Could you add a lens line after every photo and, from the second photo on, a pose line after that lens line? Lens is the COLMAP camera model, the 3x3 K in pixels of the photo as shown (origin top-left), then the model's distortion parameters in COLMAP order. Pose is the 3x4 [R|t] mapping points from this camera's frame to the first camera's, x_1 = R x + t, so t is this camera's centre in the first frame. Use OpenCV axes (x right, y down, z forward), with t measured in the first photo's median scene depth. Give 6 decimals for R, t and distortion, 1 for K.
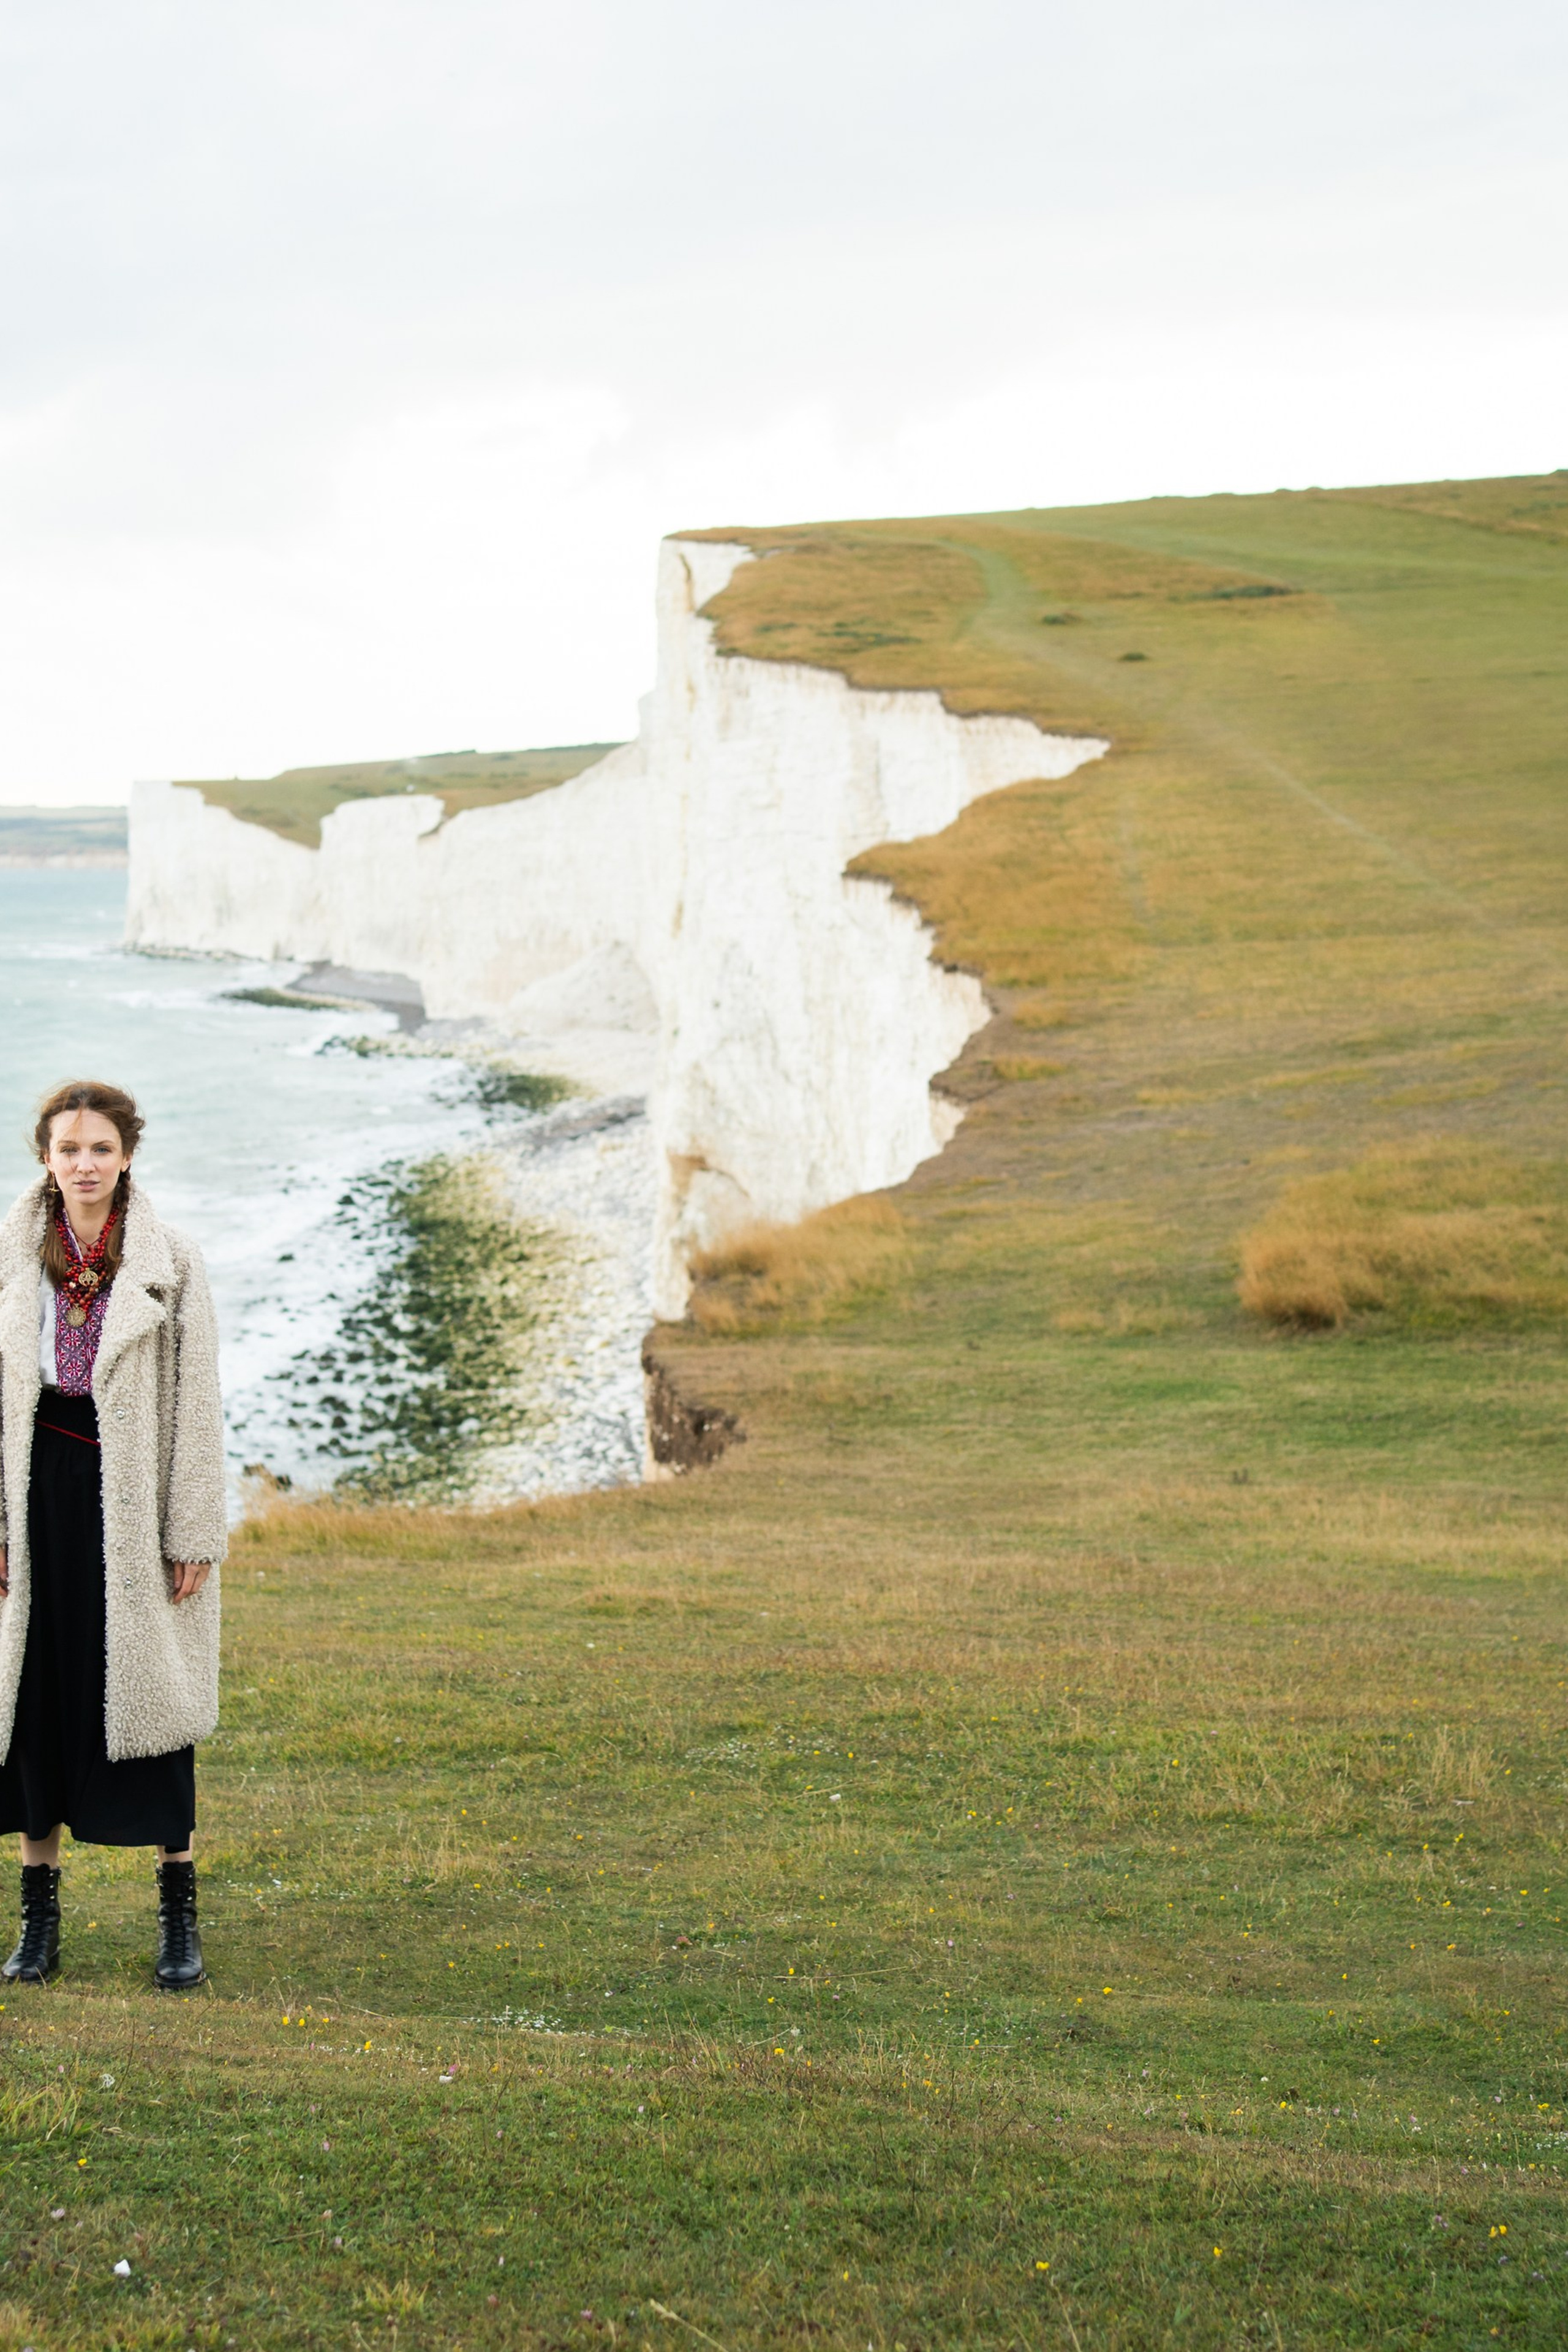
lens RADIAL K [[3536.6, 0, 784.0], [0, 3536.6, 1176.0], [0, 0, 1]] dist [-0.001763, 0.004570]
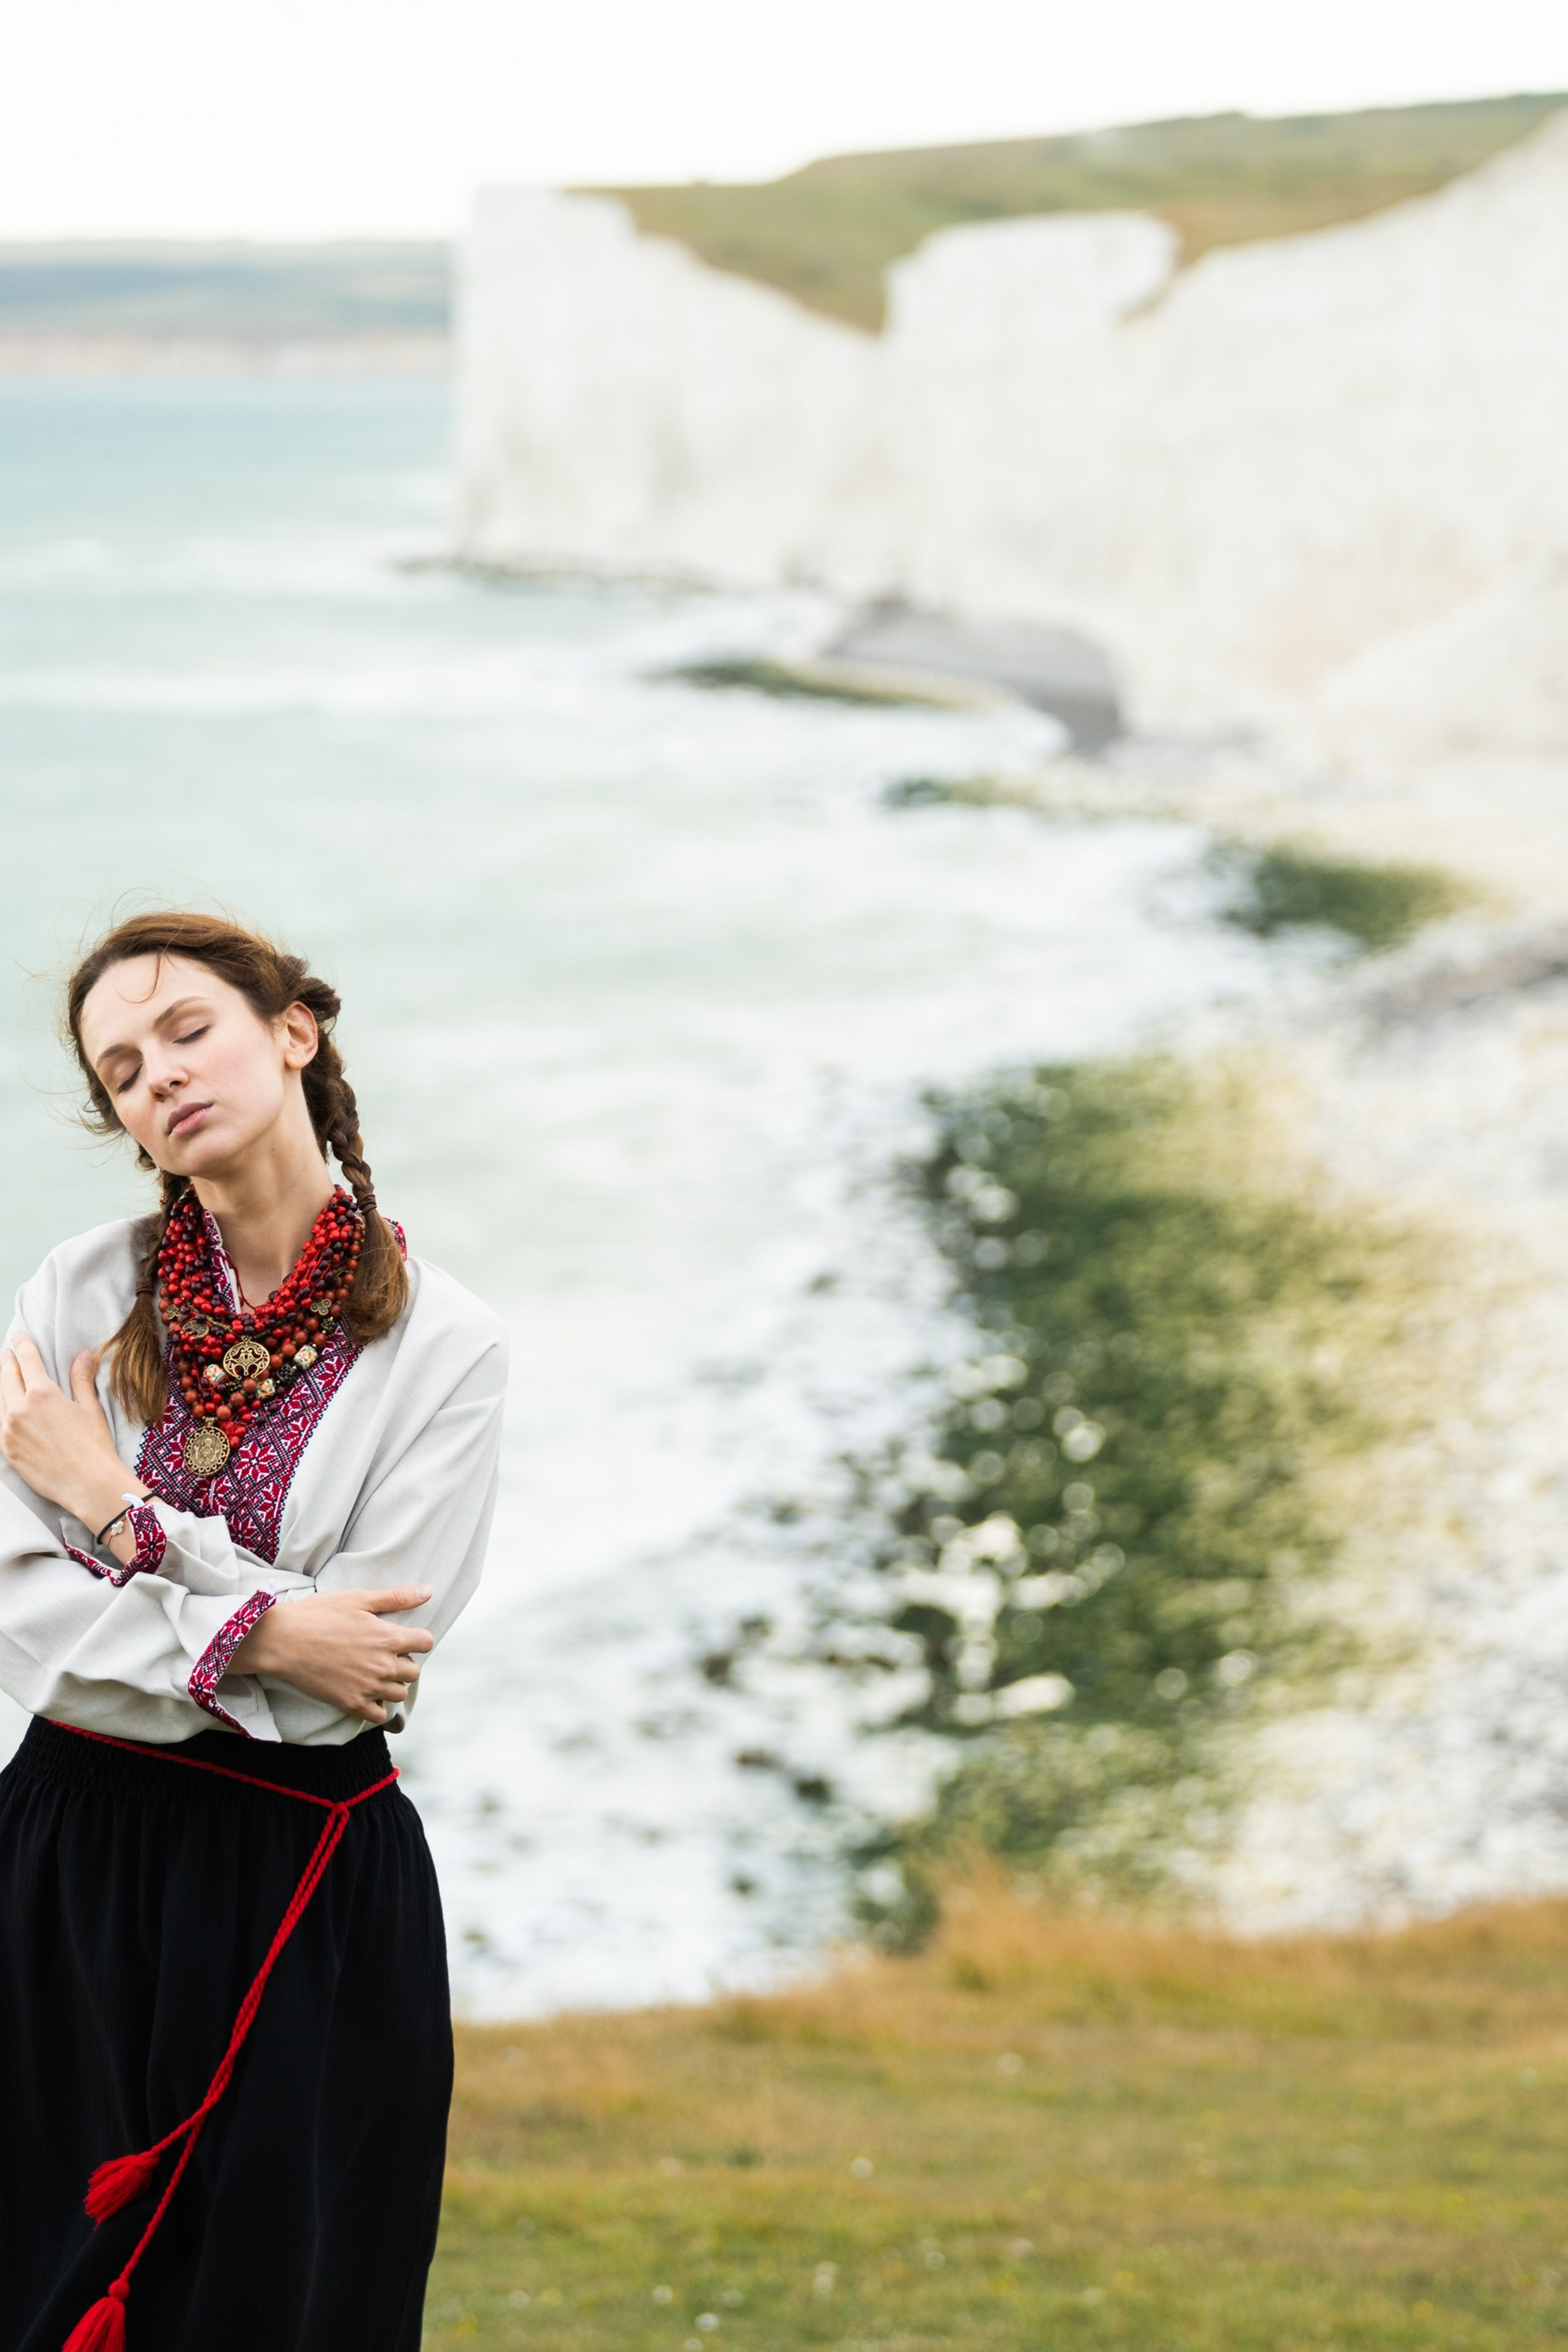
lens RADIAL K [[8518.4, 0, 784.0], [0, 8518.4, 1176.0], [0, 0, 1]] dist [-0.042063, -1.075438]
pose [[0.991067, 0.012057, -0.132819, -0.002809], [-0.009572, 0.999767, 0.019331, -0.010622], [0.133021, -0.017887, 0.990952, -0.063888]]
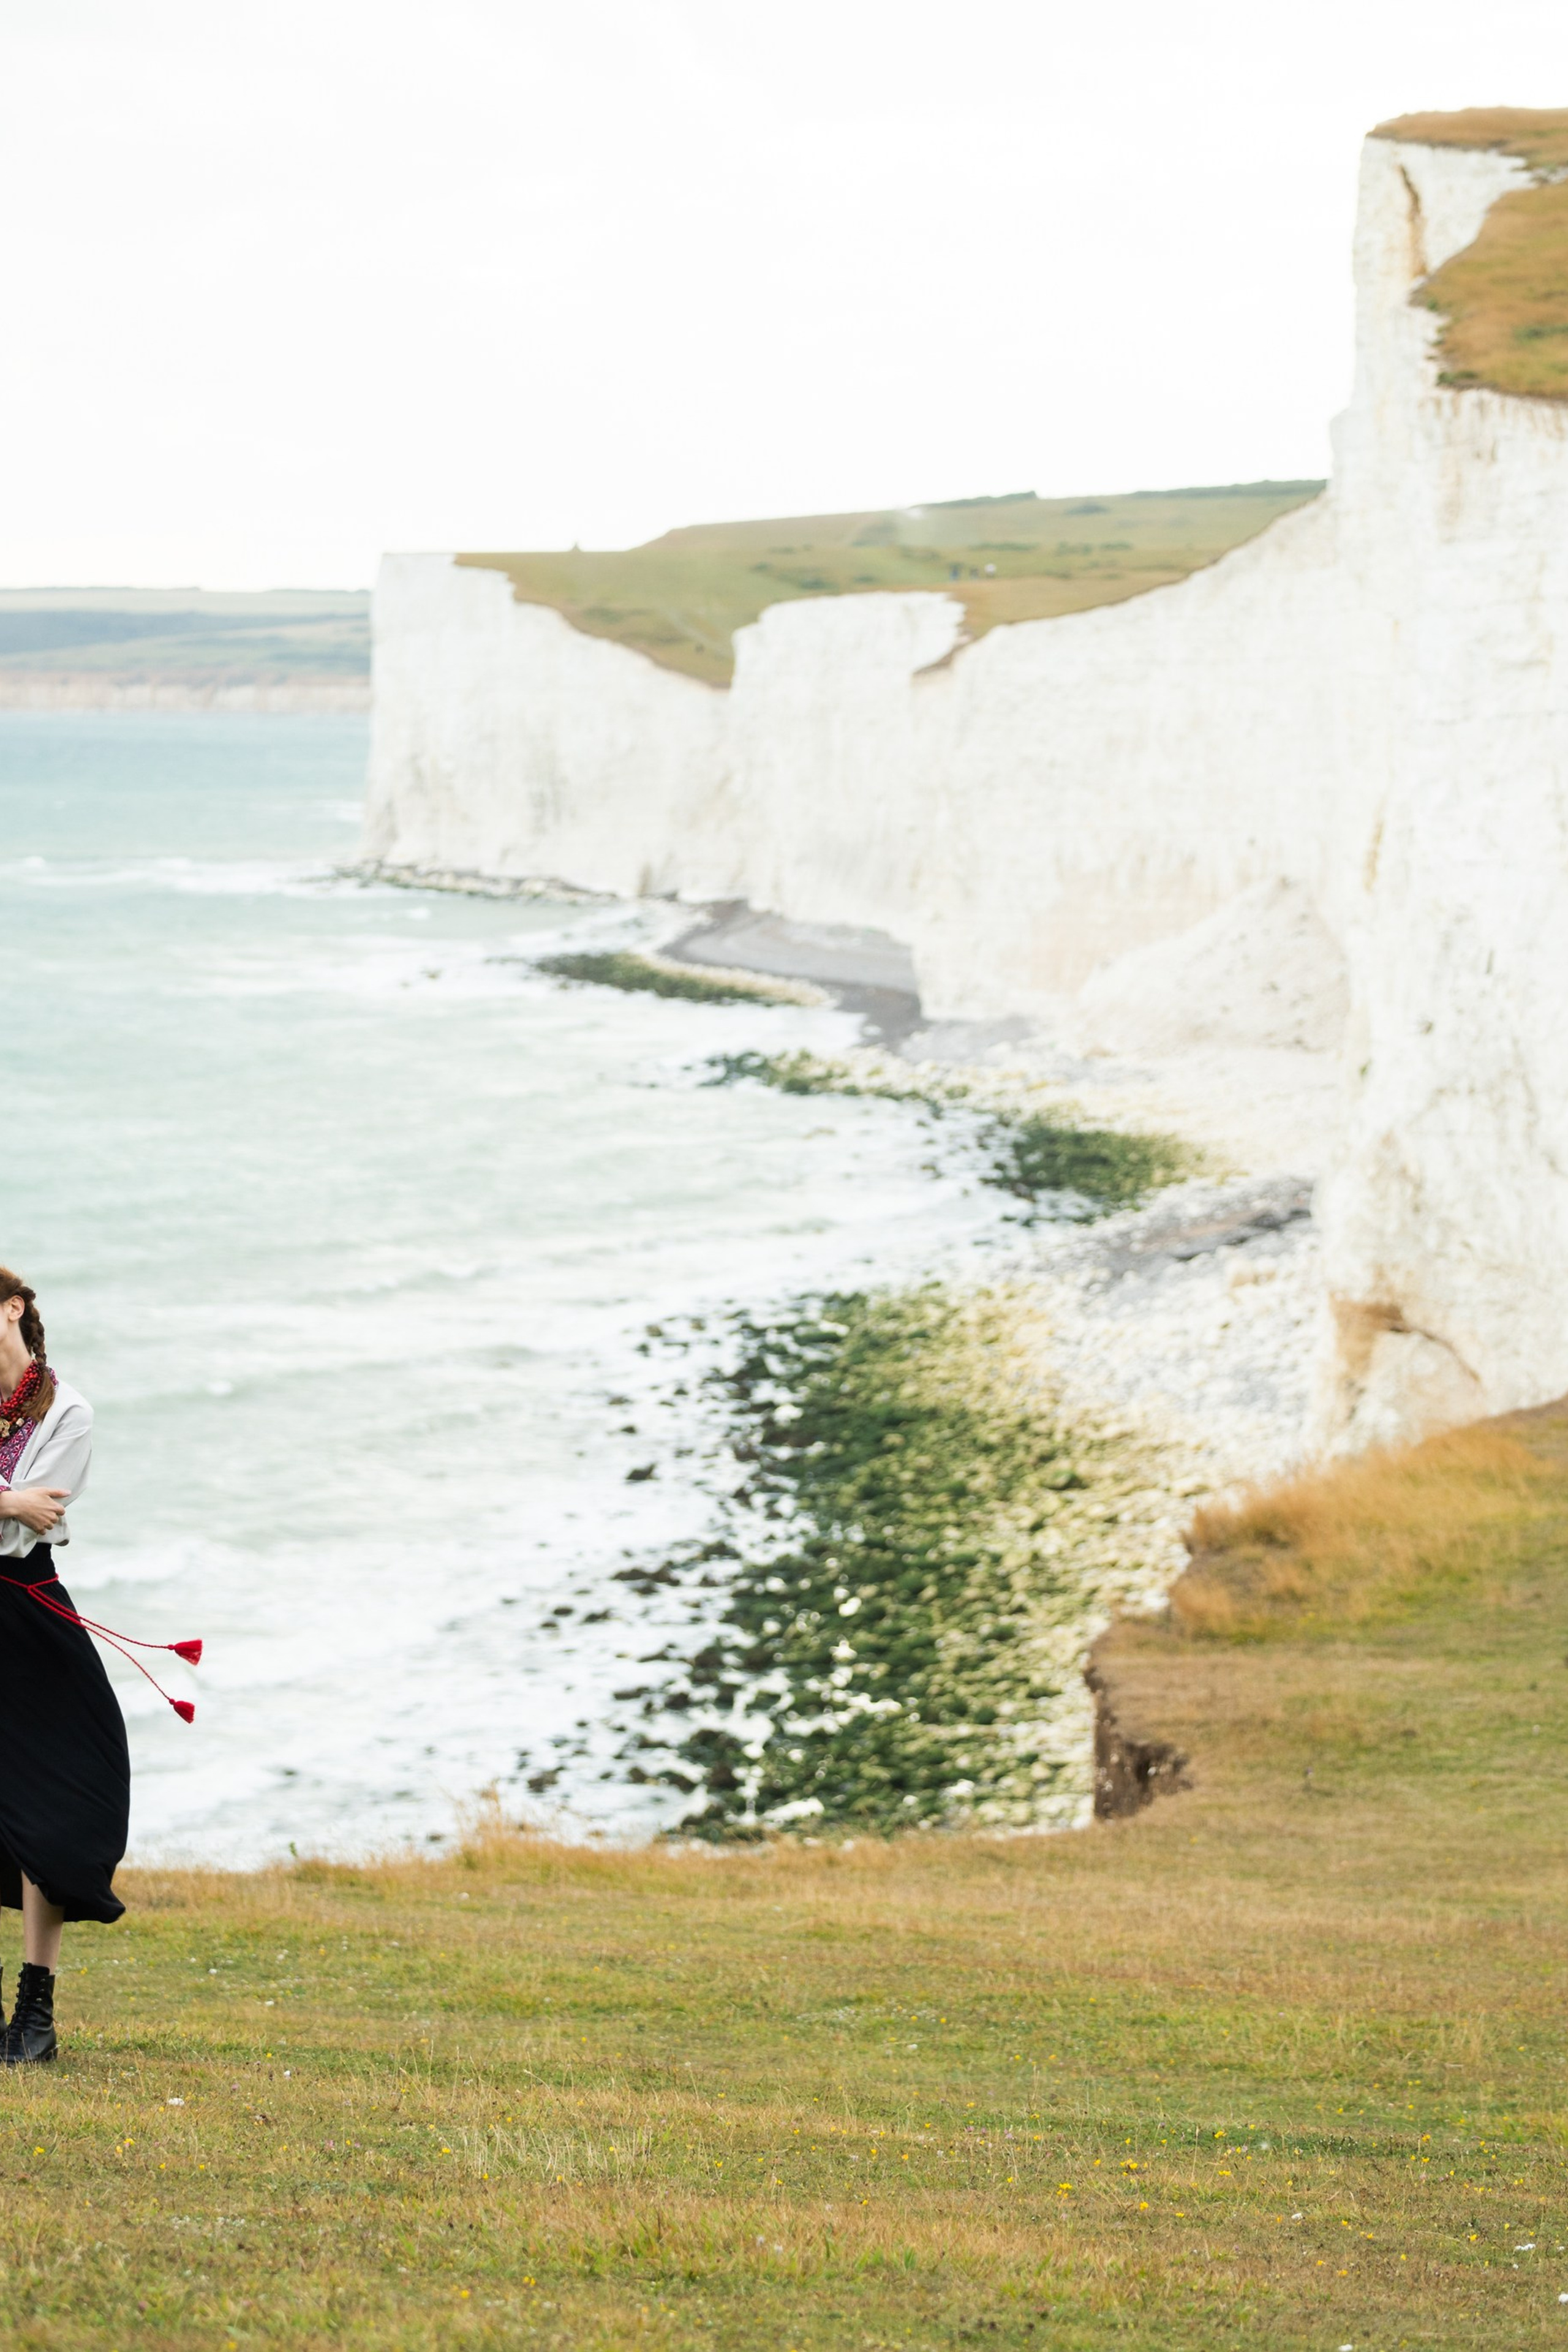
lens RADIAL K [[8080.6, 0, 784.0], [0, 8080.6, 1176.0], [0, 0, 1]] dist [-0.175796, -1.400312]
pose [[0.991092, 0.016890, -0.132103, 0.043939], [-0.018257, 0.999791, -0.009147, -0.011550], [0.131921, 0.011477, 0.991194, -0.225161]]
